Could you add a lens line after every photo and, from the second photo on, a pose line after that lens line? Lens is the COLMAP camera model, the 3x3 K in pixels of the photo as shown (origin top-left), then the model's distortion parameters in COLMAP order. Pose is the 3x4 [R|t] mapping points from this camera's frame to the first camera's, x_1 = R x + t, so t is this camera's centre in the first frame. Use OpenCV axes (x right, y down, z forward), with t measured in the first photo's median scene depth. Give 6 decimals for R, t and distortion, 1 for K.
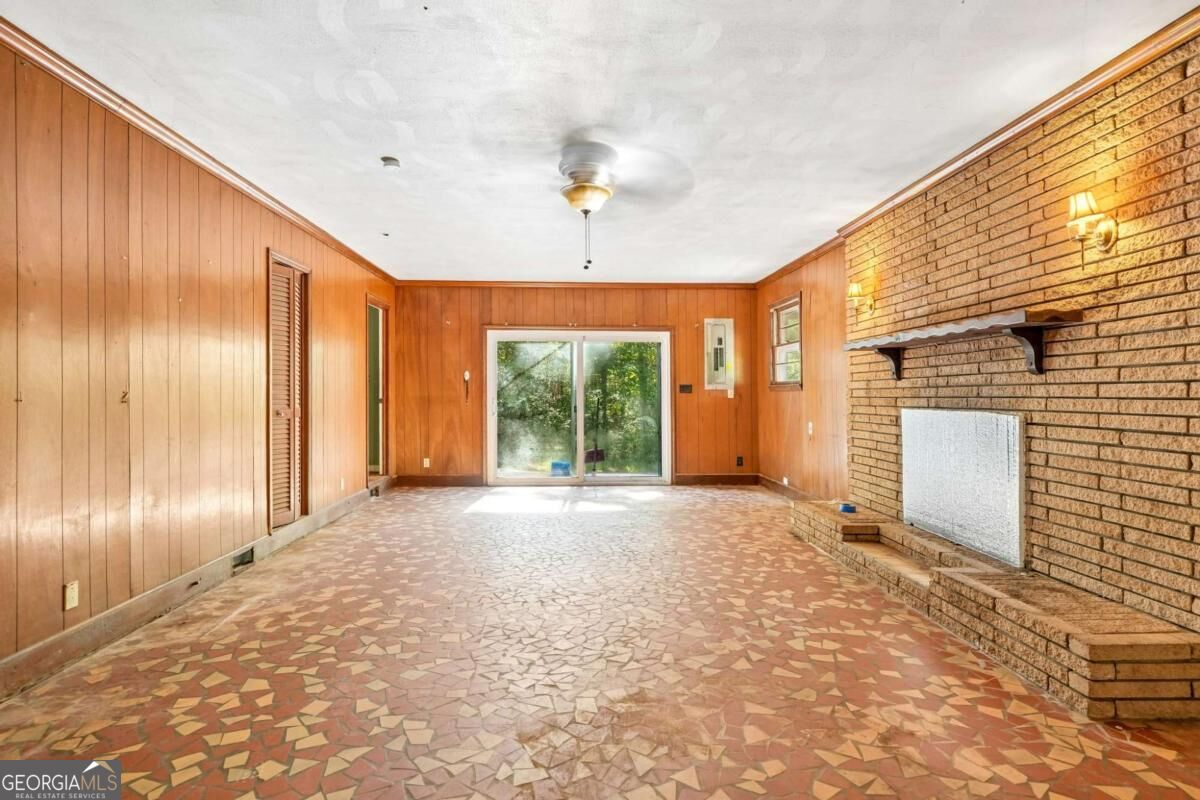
lens RADIAL K [[620.1, 0, 600.0], [0, 620.1, 400.0], [0, 0, 1]] dist [0.001046, 0.001193]
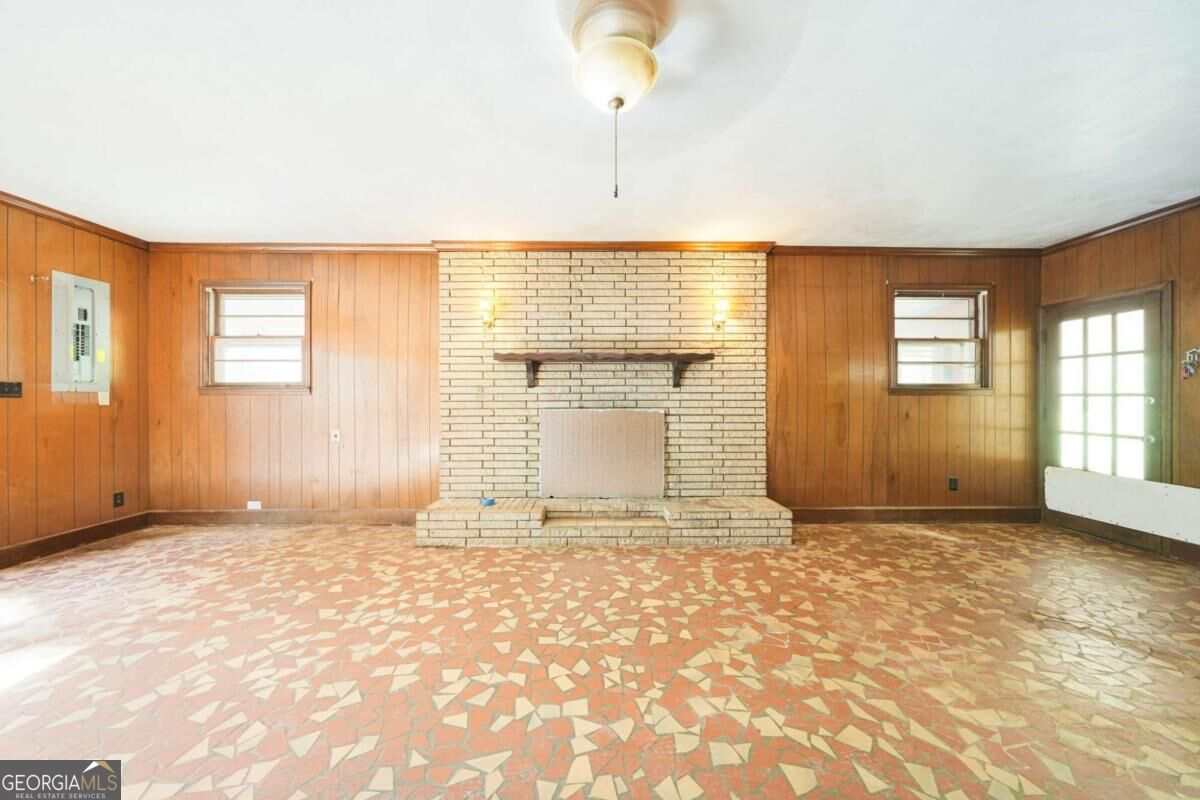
lens RADIAL K [[420.5, 0, 597.5], [0, 420.5, 394.1], [0, 0, 1]] dist [0.000038, -0.000087]
pose [[0.034751, 0.000370, 0.999396, -0.535878], [0.010152, 0.999948, -0.000723, -0.023218], [-0.999344, 0.010171, 0.034746, 1.193867]]
